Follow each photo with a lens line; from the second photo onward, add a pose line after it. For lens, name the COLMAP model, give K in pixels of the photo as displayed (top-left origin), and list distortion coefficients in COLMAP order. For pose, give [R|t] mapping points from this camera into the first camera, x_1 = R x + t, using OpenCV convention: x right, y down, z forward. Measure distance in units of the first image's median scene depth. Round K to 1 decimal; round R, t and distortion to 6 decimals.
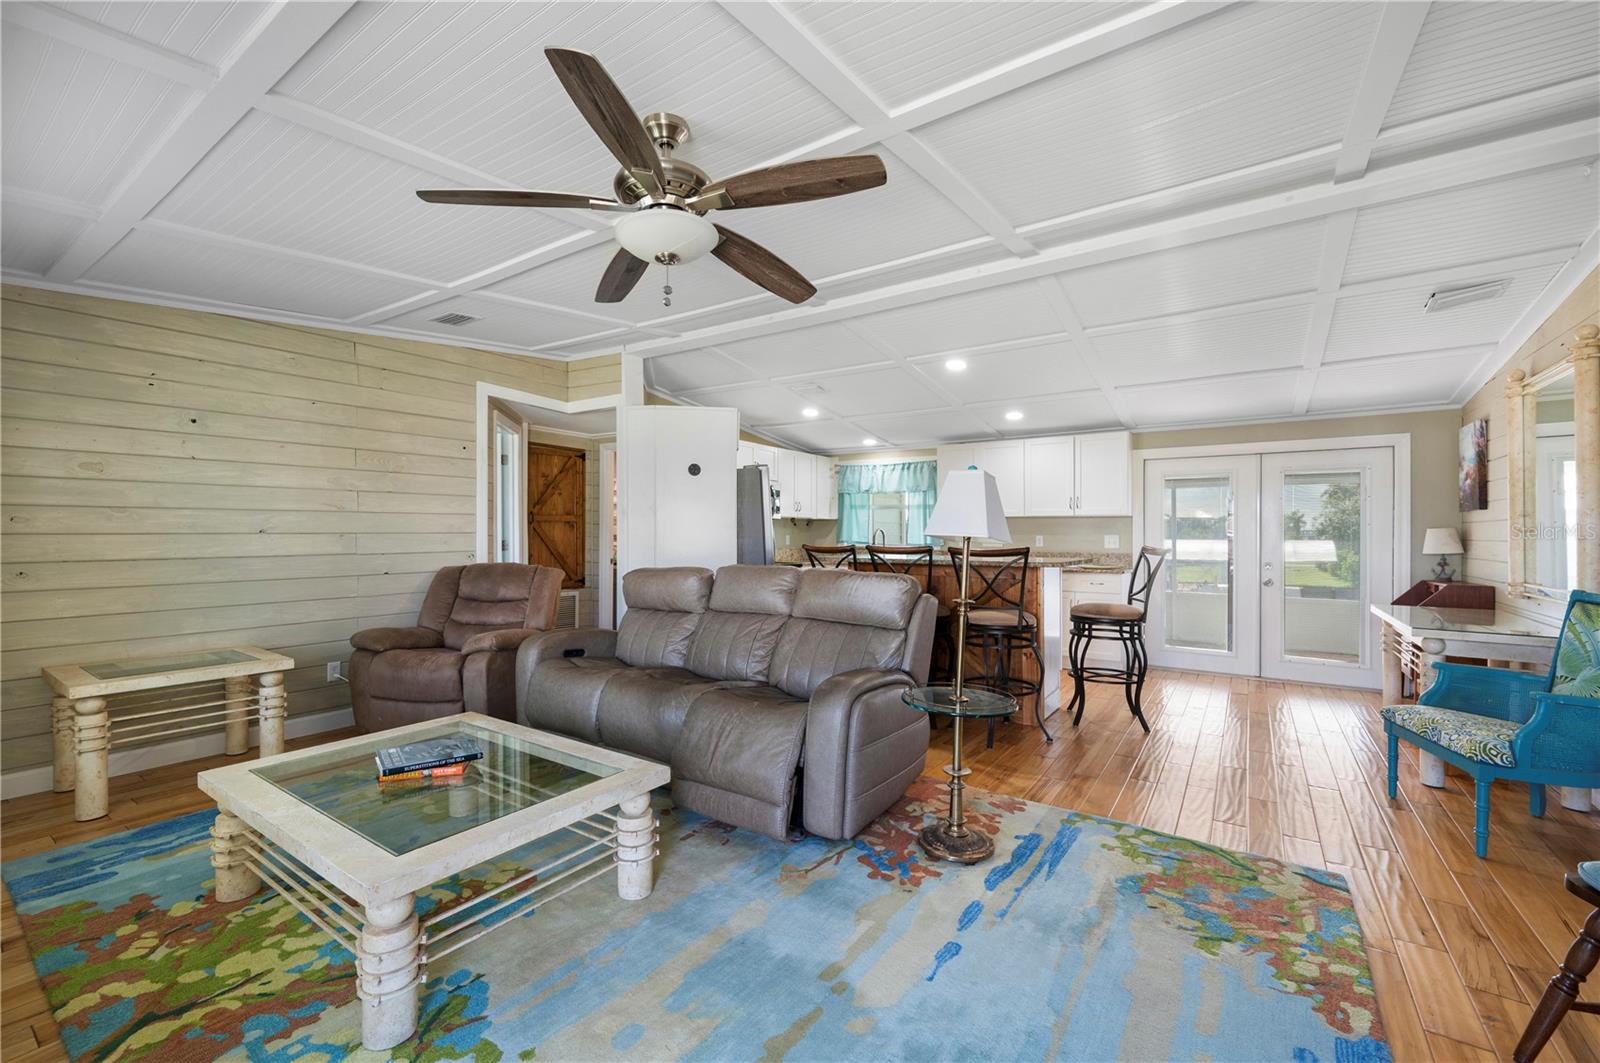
lens RADIAL K [[675.8, 0, 806.8], [0, 675.8, 528.6], [0, 0, 1]] dist [-0.002921, 0.000557]
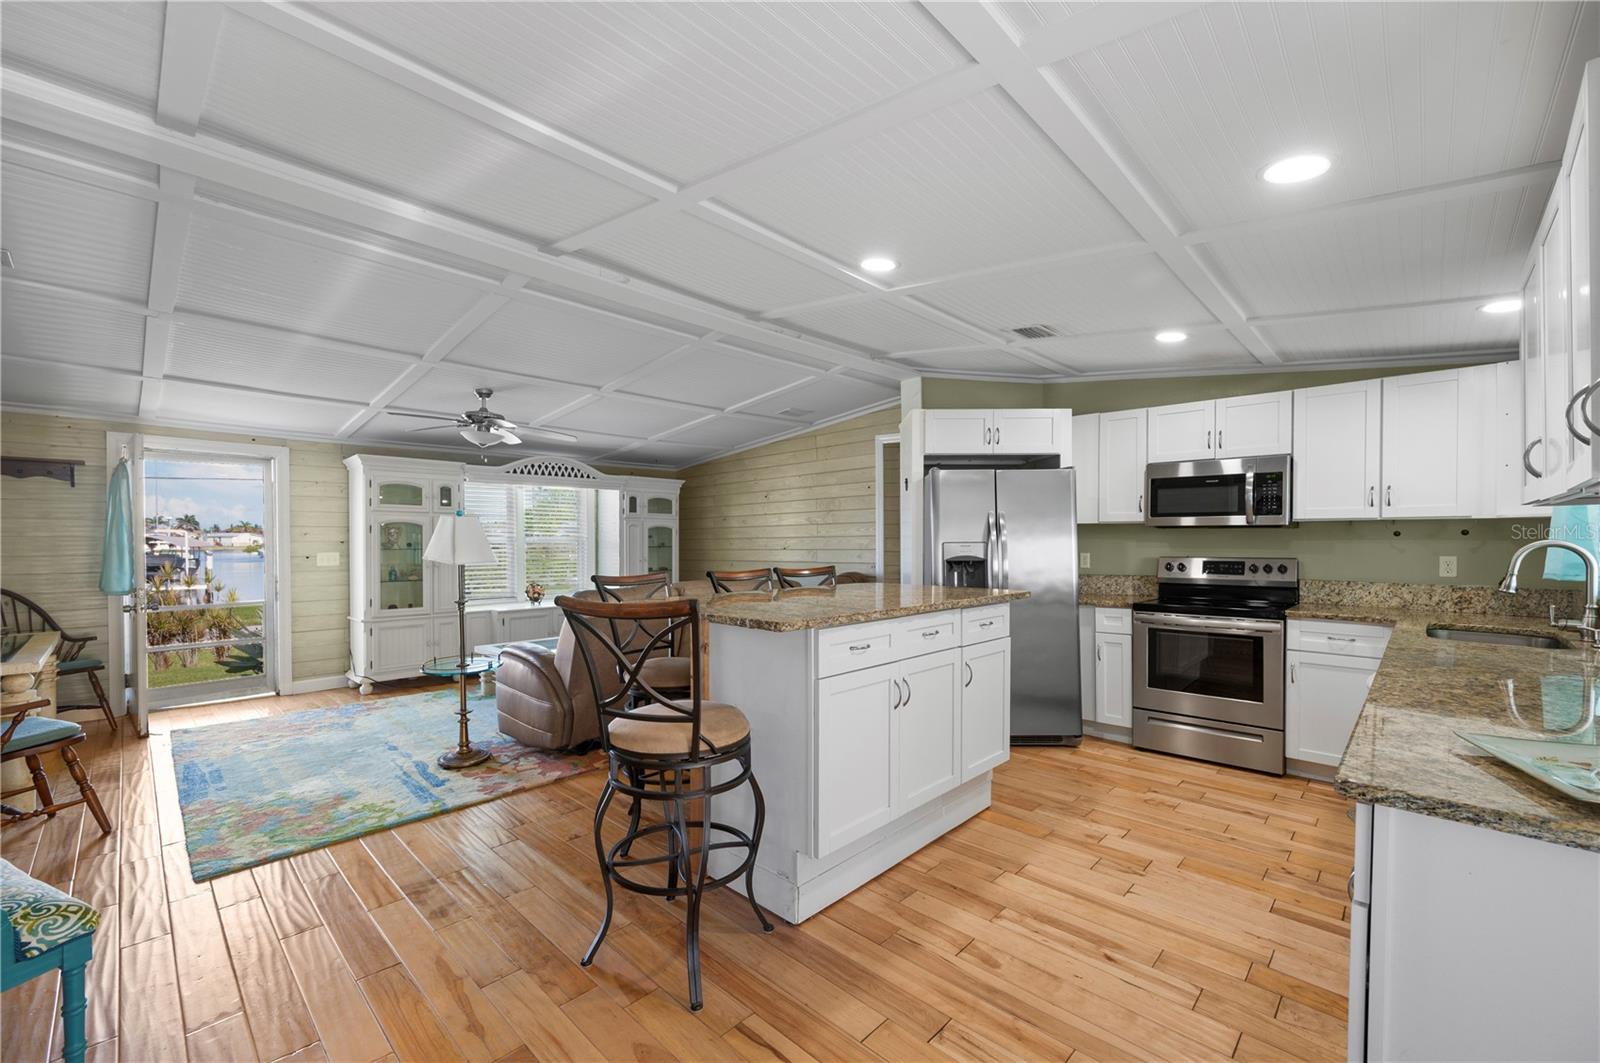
lens RADIAL K [[642.1, 0, 774.2], [0, 642.1, 542.4], [0, 0, 1]] dist [0.000565, -0.001322]
pose [[-0.196063, -0.002546, -0.980588, 0.929869], [0.011240, 0.999925, -0.004843, -0.004209], [0.980527, -0.011971, -0.196020, 1.219217]]
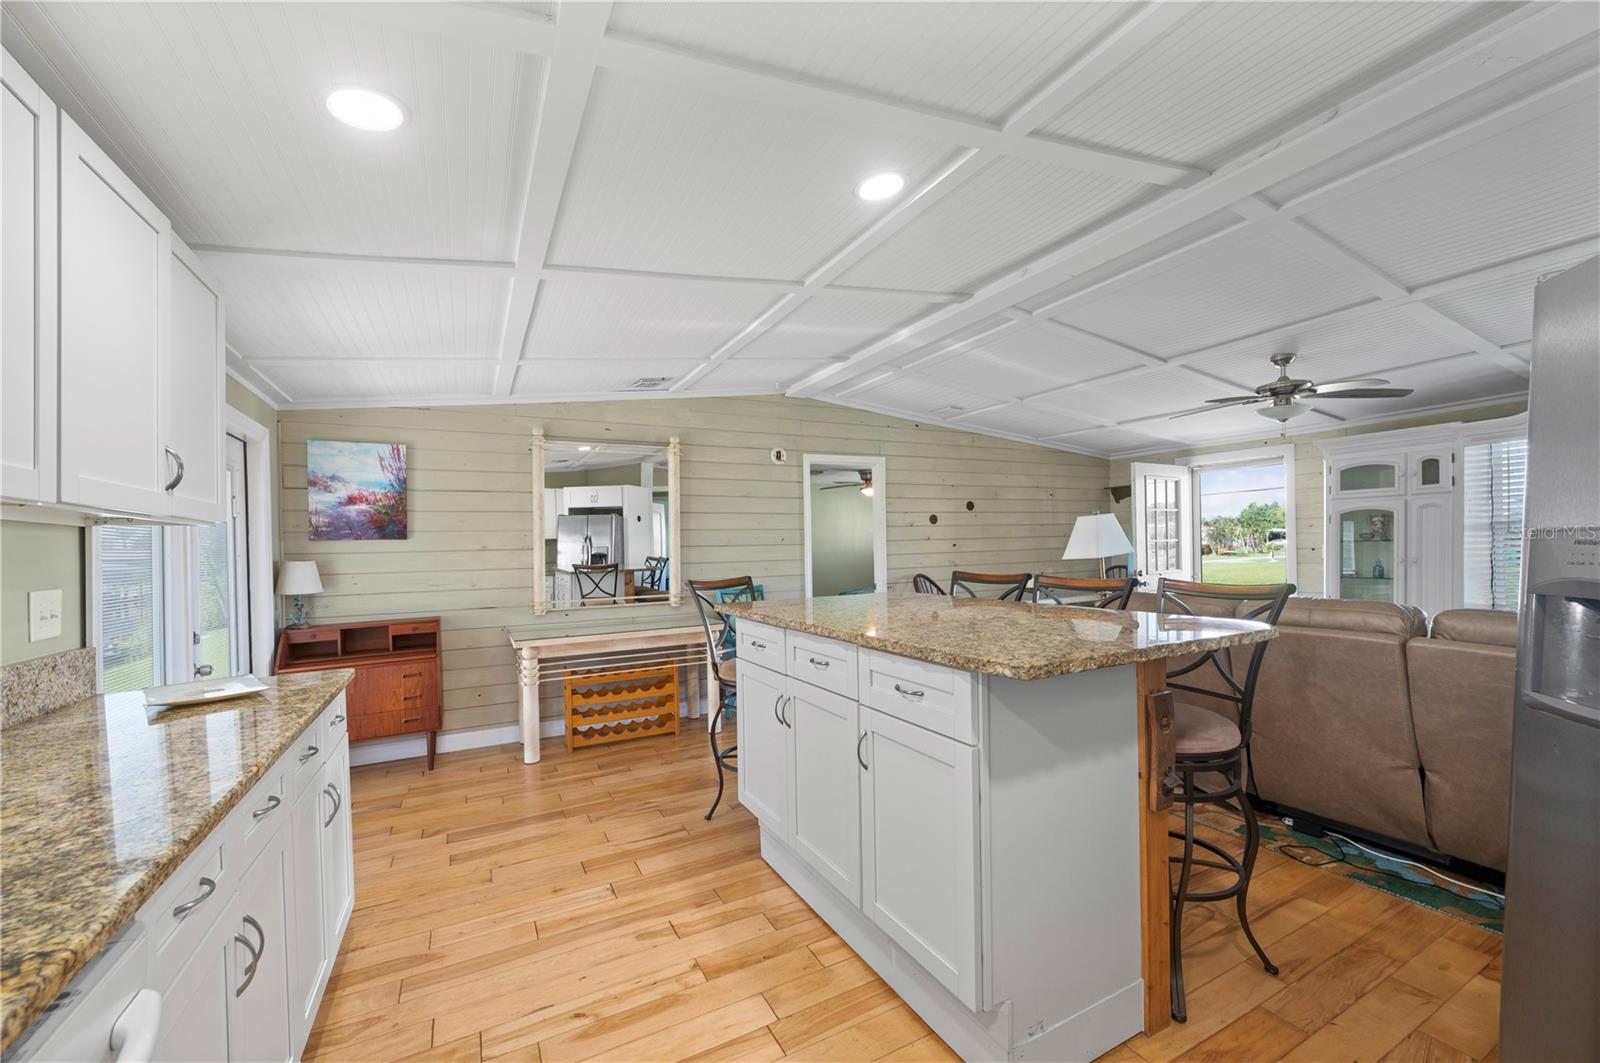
lens RADIAL K [[642.1, 0, 827.1], [0, 642.1, 544.9], [0, 0, 1]] dist [0.000565, -0.001322]
pose [[-0.892803, 0.022289, 0.449895, 0.085023], [0.017320, 0.999735, -0.015158, 0.001421], [-0.450113, -0.005741, -0.892953, 1.664598]]
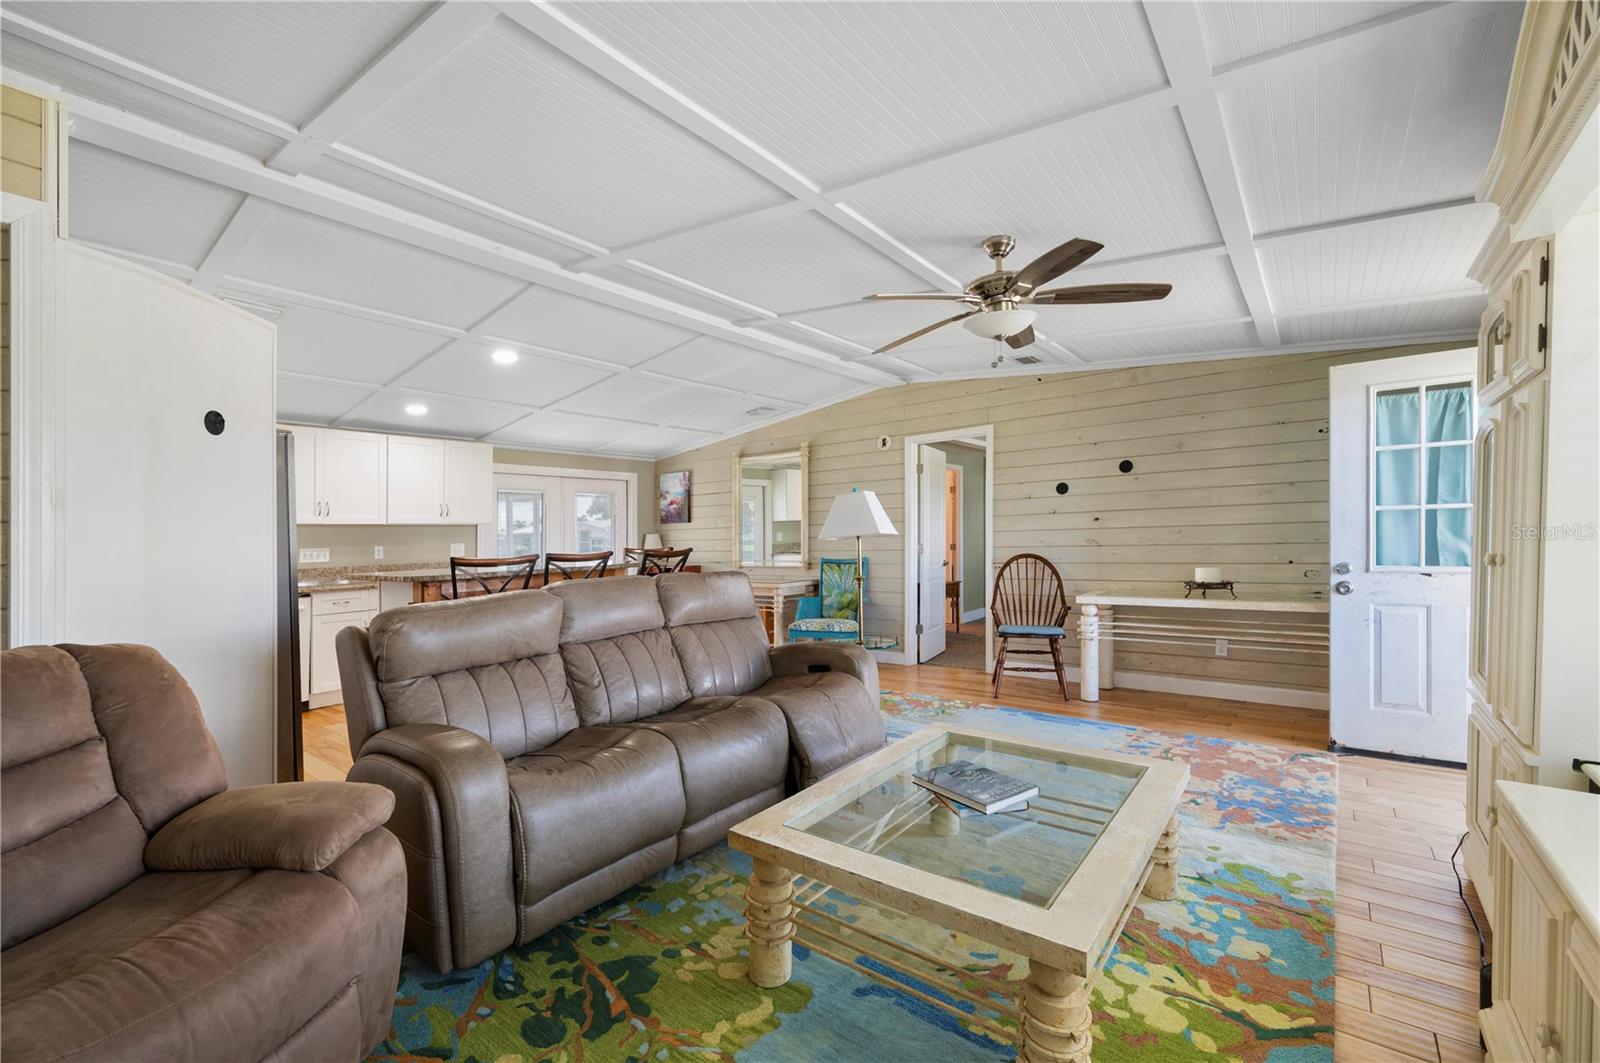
lens RADIAL K [[675.8, 0, 823.2], [0, 675.8, 530.0], [0, 0, 1]] dist [-0.002921, 0.000557]
pose [[0.033385, 0.005344, 0.999428, -0.784124], [0.014656, 0.999876, -0.005836, 0.004409], [-0.999335, 0.014842, 0.033302, 0.632990]]
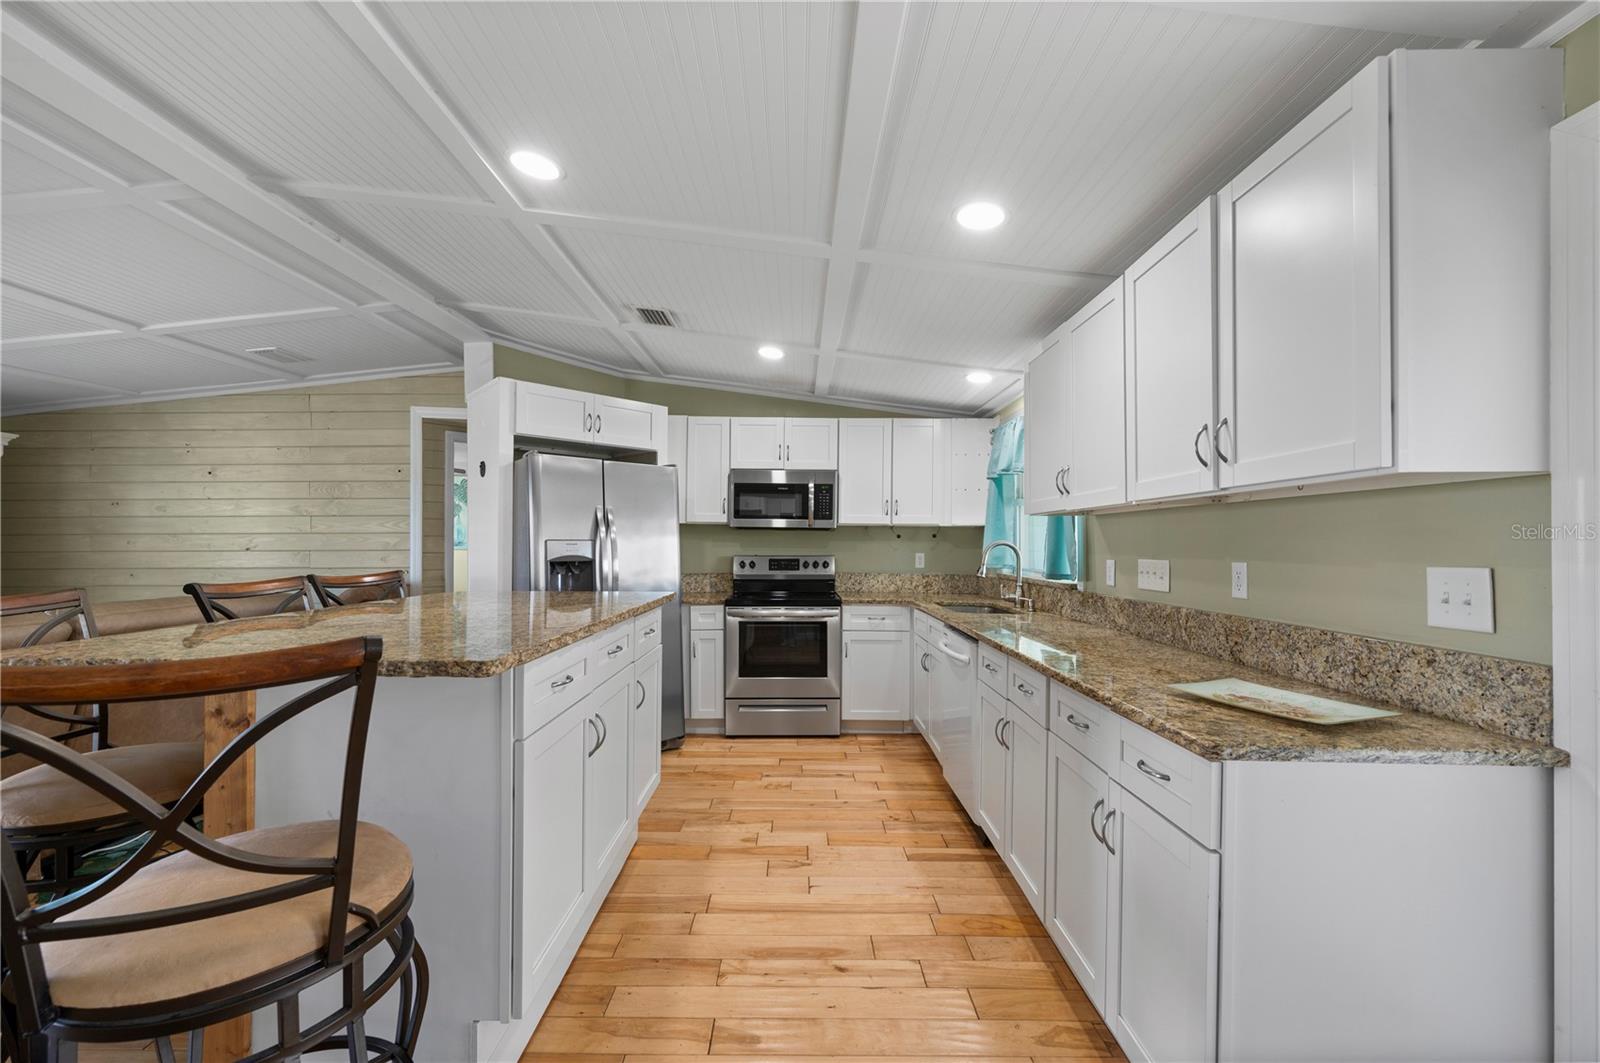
lens RADIAL K [[642.1, 0, 795.0], [0, 642.1, 541.3], [0, 0, 1]] dist [0.000565, -0.001322]
pose [[0.552755, -0.006901, -0.833315, 0.782788], [0.007773, 0.999965, -0.003125, 0.000580], [0.833307, -0.004751, 0.552790, 1.089569]]
